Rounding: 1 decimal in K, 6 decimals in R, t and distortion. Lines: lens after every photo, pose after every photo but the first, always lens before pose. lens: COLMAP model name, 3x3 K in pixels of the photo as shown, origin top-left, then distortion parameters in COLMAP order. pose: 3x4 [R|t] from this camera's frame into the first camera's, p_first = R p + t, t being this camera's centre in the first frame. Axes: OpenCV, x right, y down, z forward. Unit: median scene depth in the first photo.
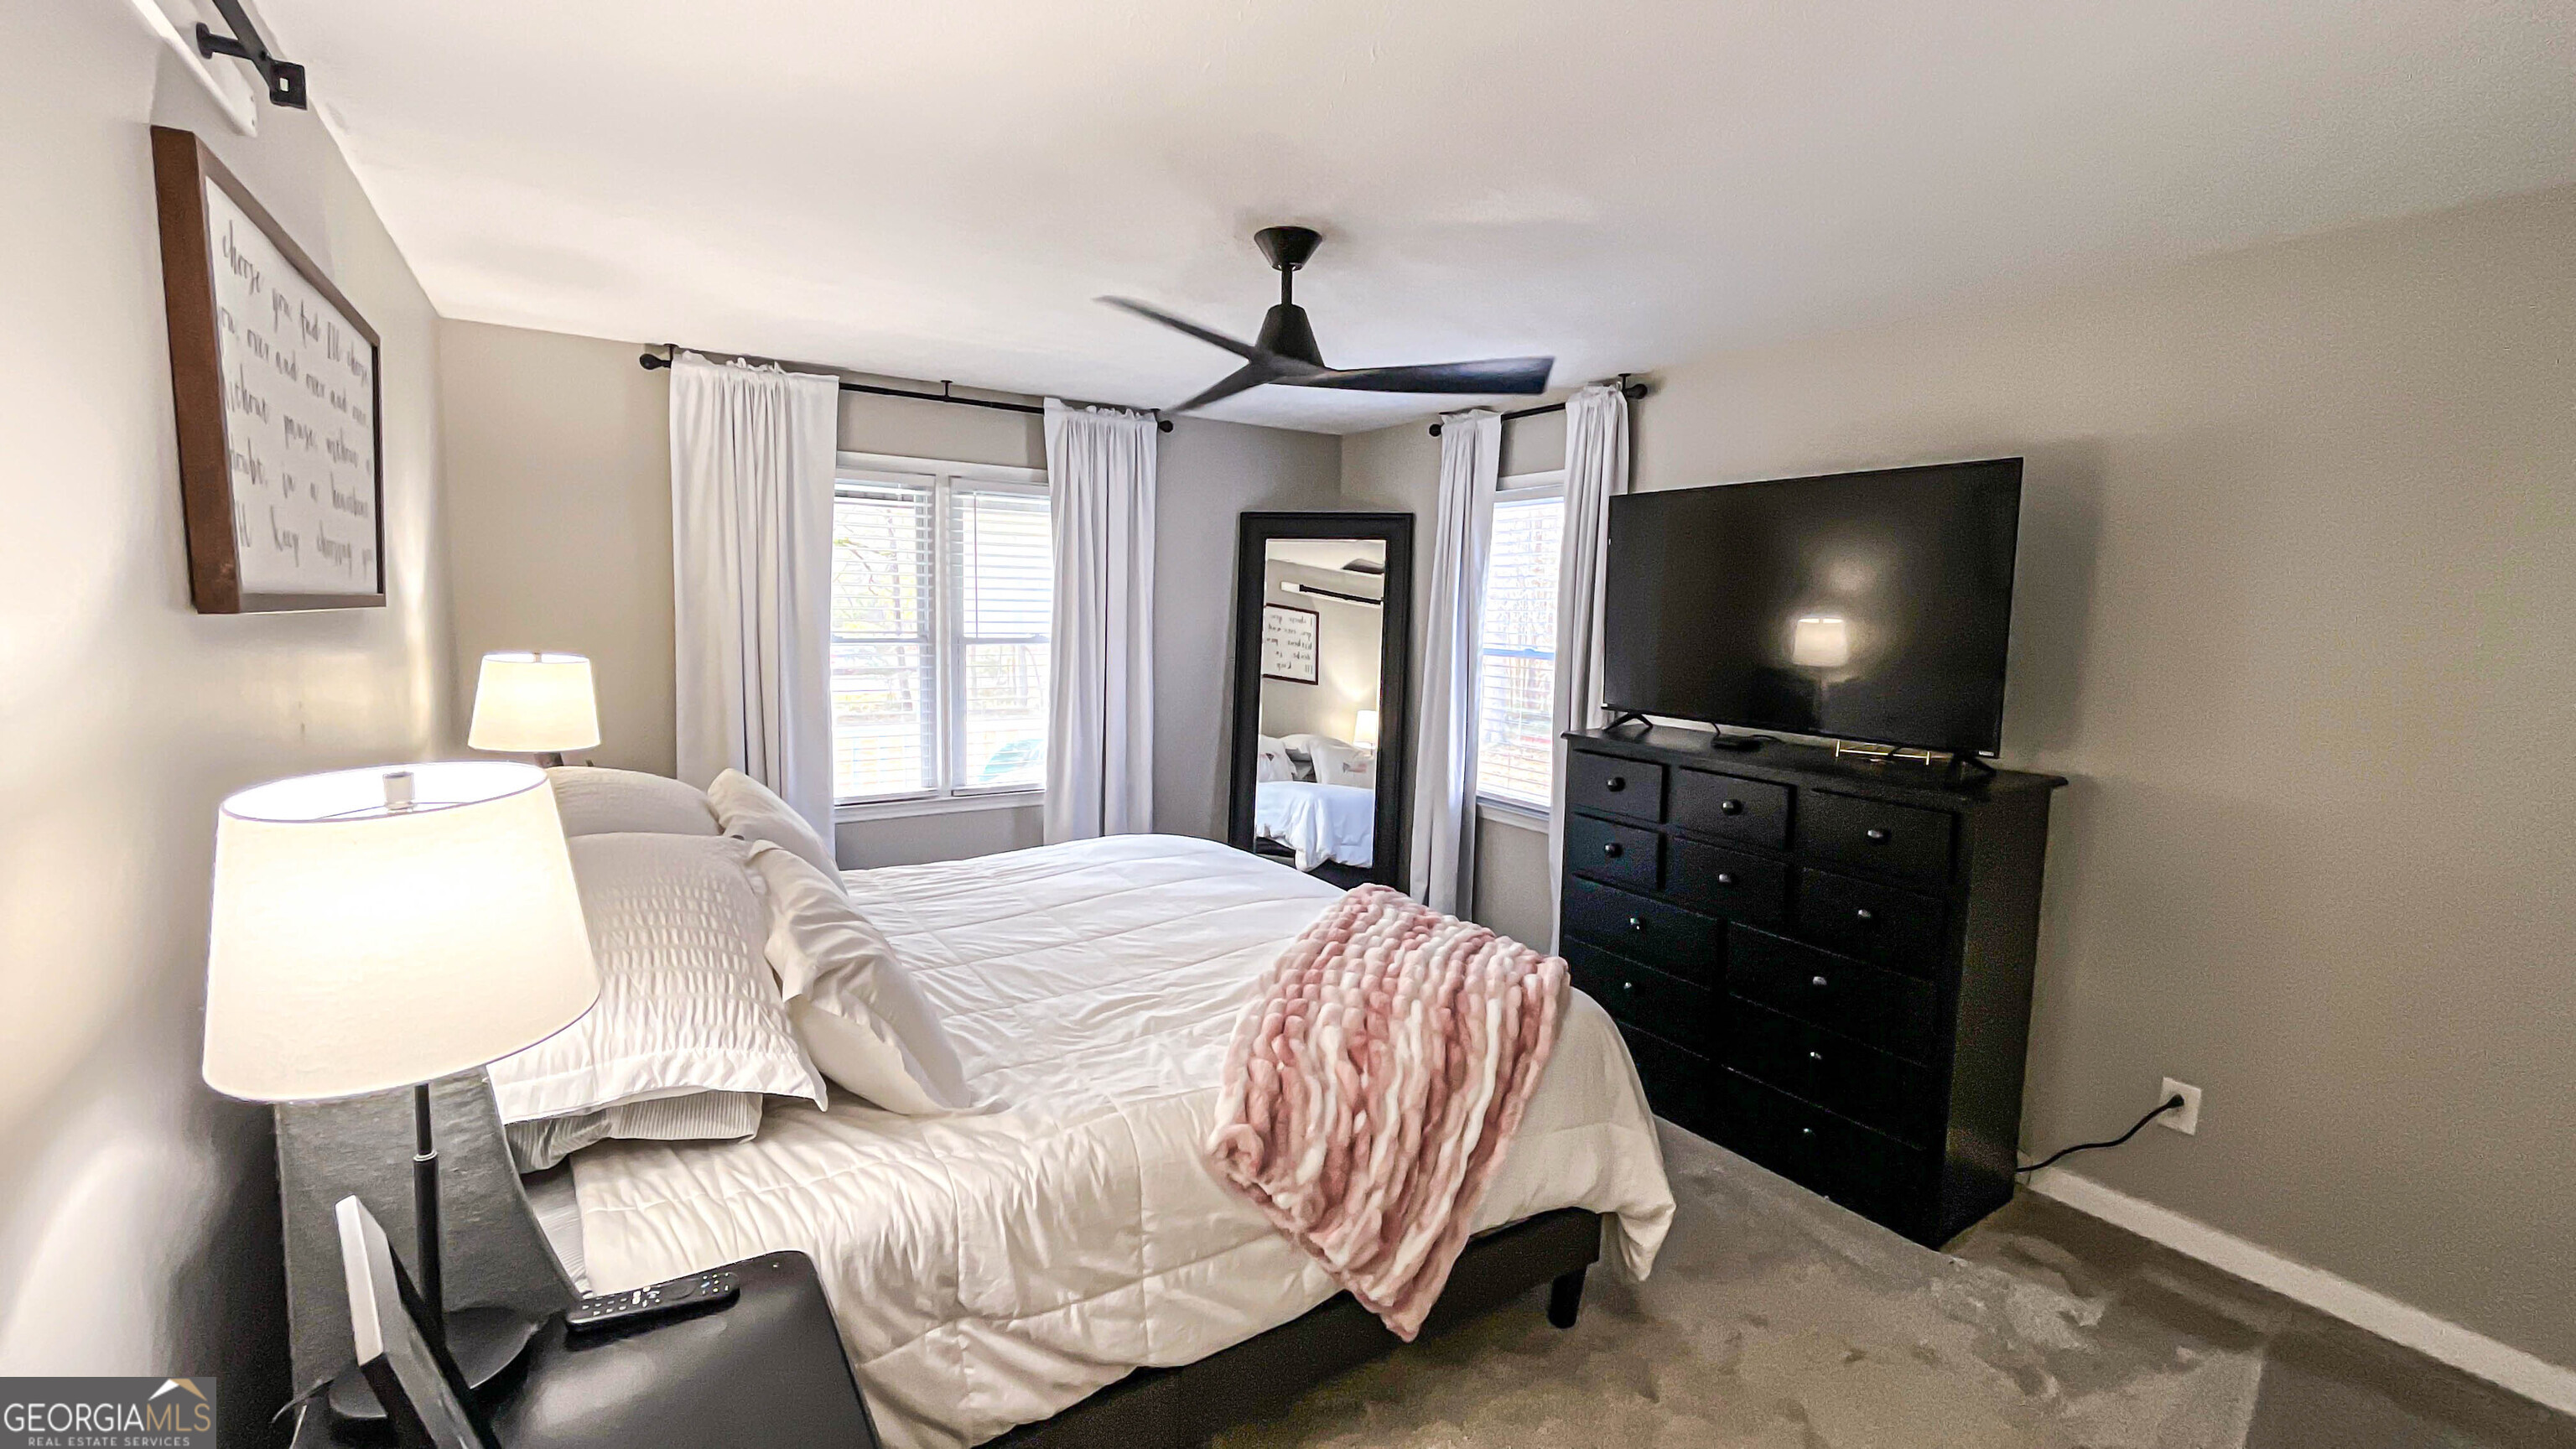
lens RADIAL K [[1046.6, 0, 1289.5], [0, 1046.6, 722.9], [0, 0, 1]] dist [-0.001738, -0.000366]
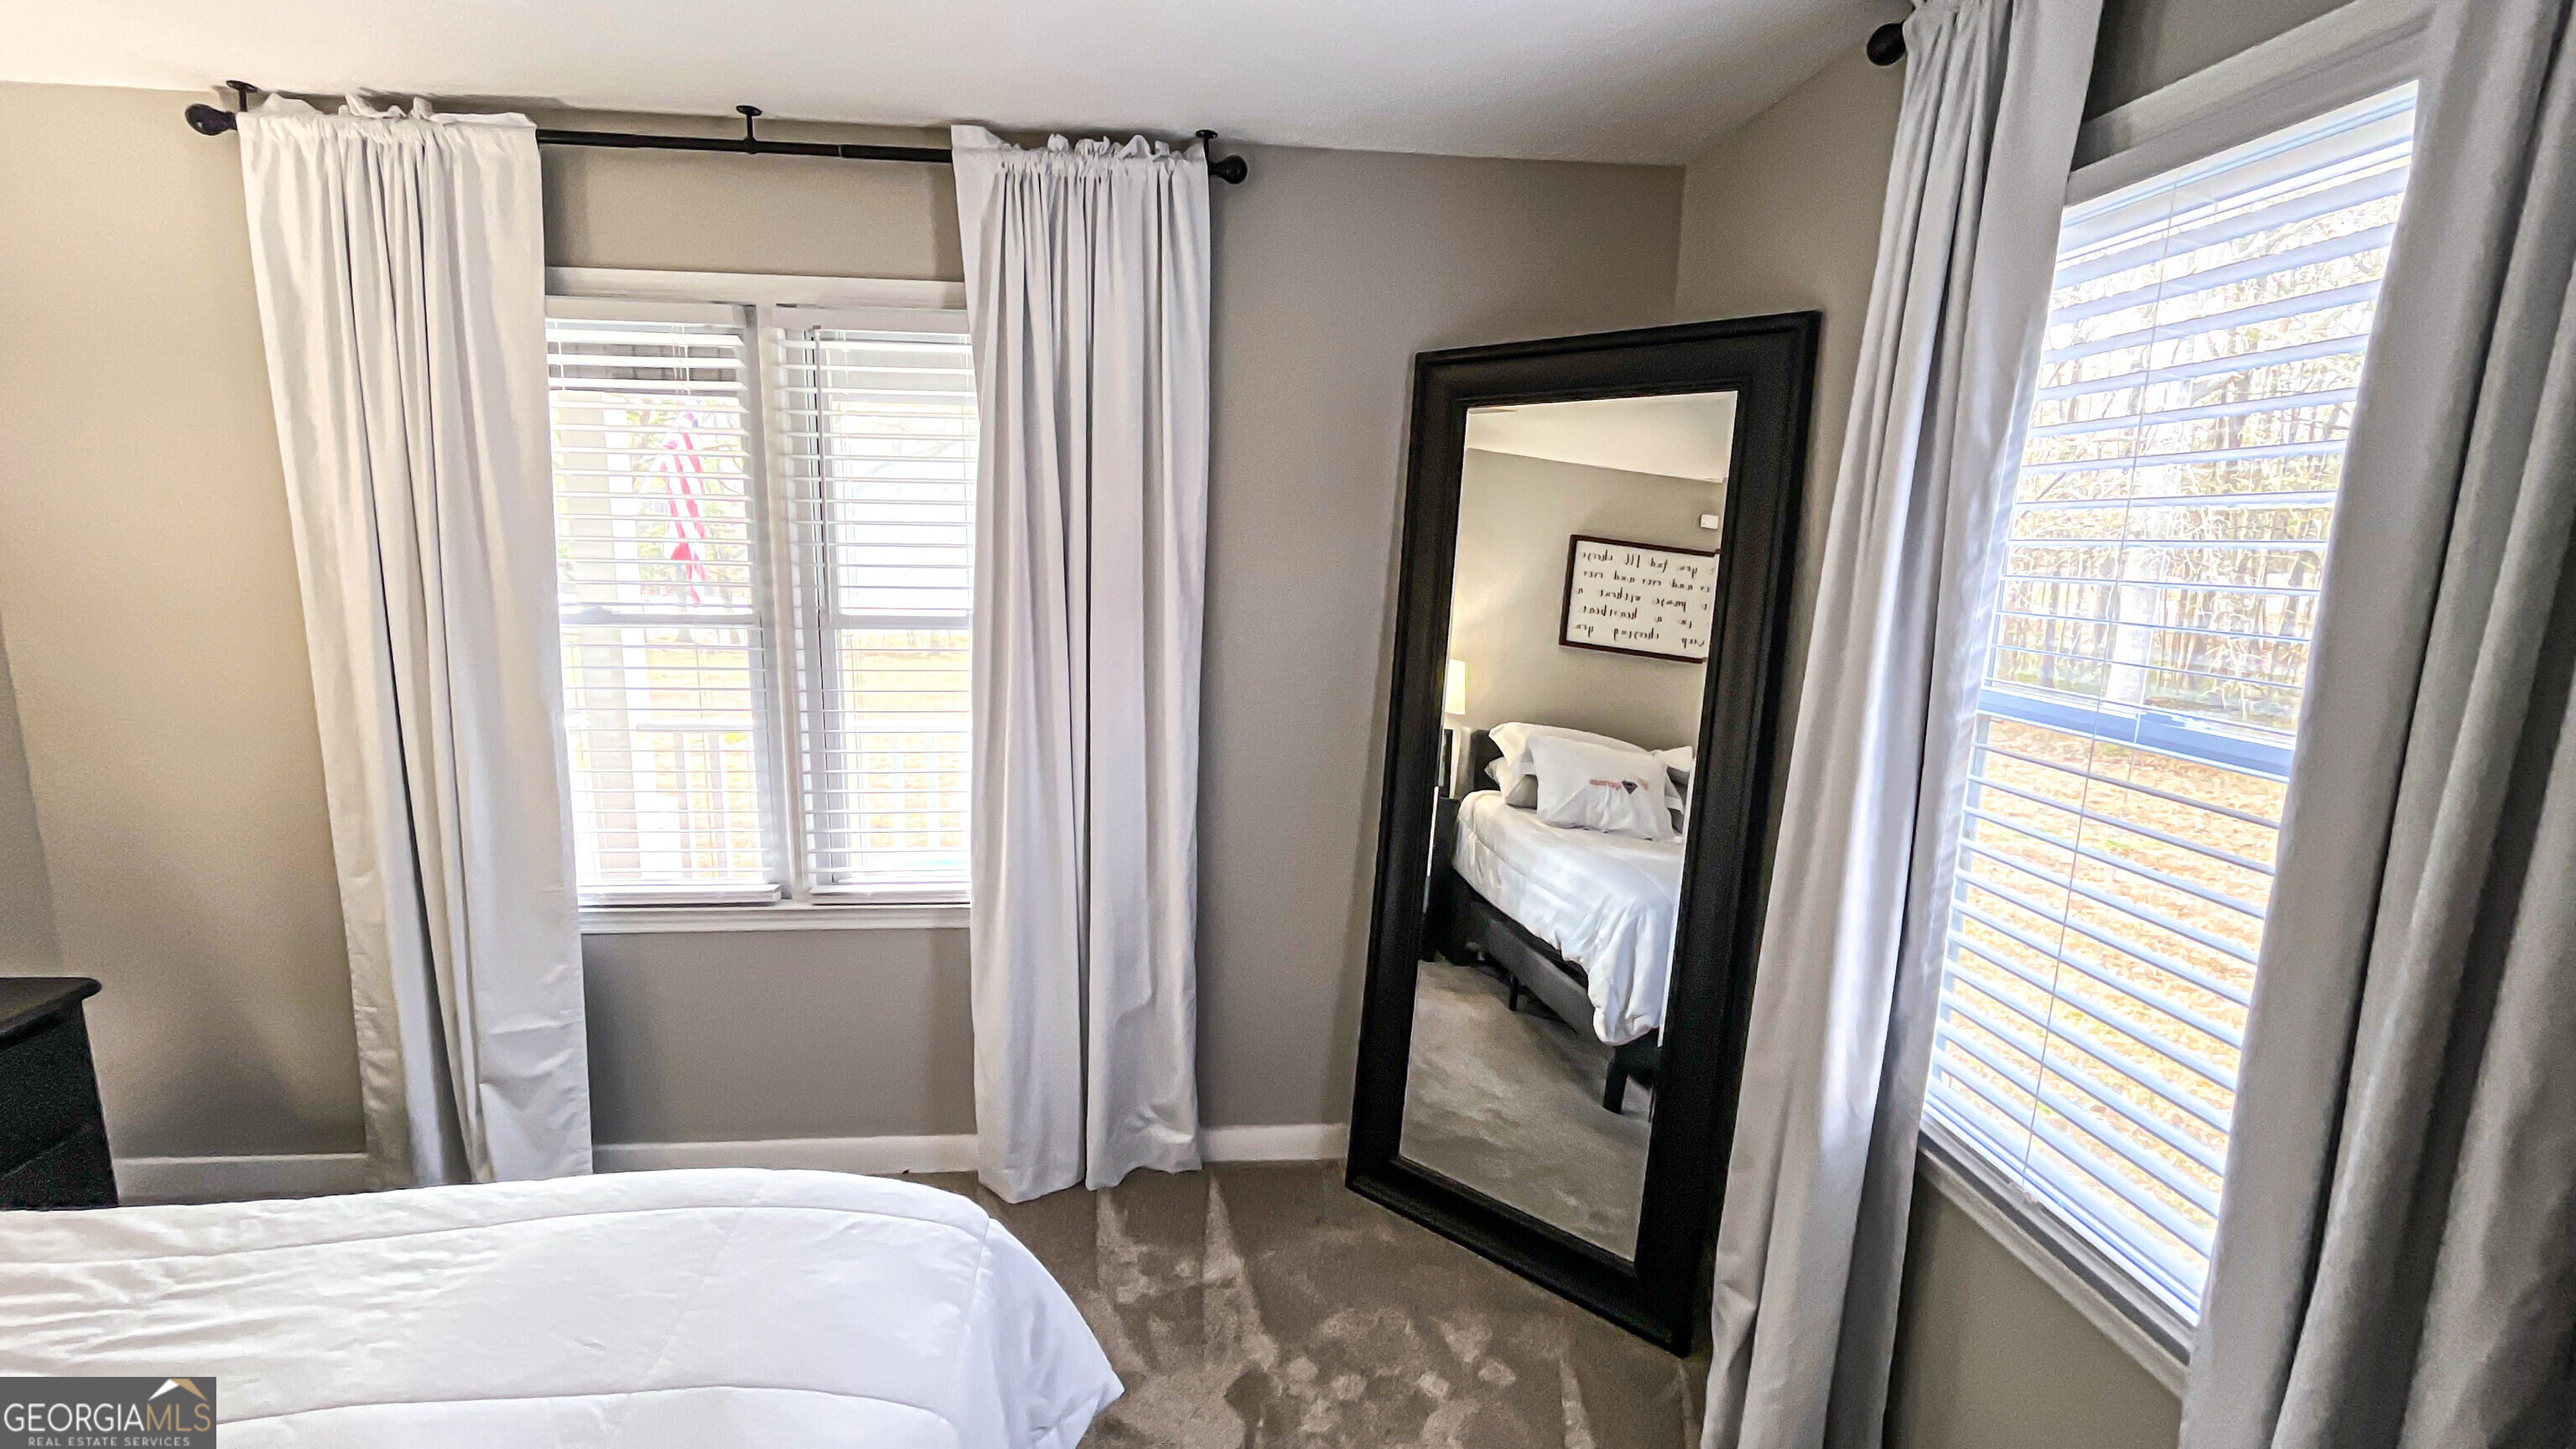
lens RADIAL K [[1046.6, 0, 1281.2], [0, 1046.6, 718.5], [0, 0, 1]] dist [-0.001738, -0.000366]
pose [[0.884627, 0.074466, -0.460314, 0.144870], [-0.049253, 0.996566, 0.066563, -0.075559], [0.463690, -0.036212, 0.885257, 0.624889]]
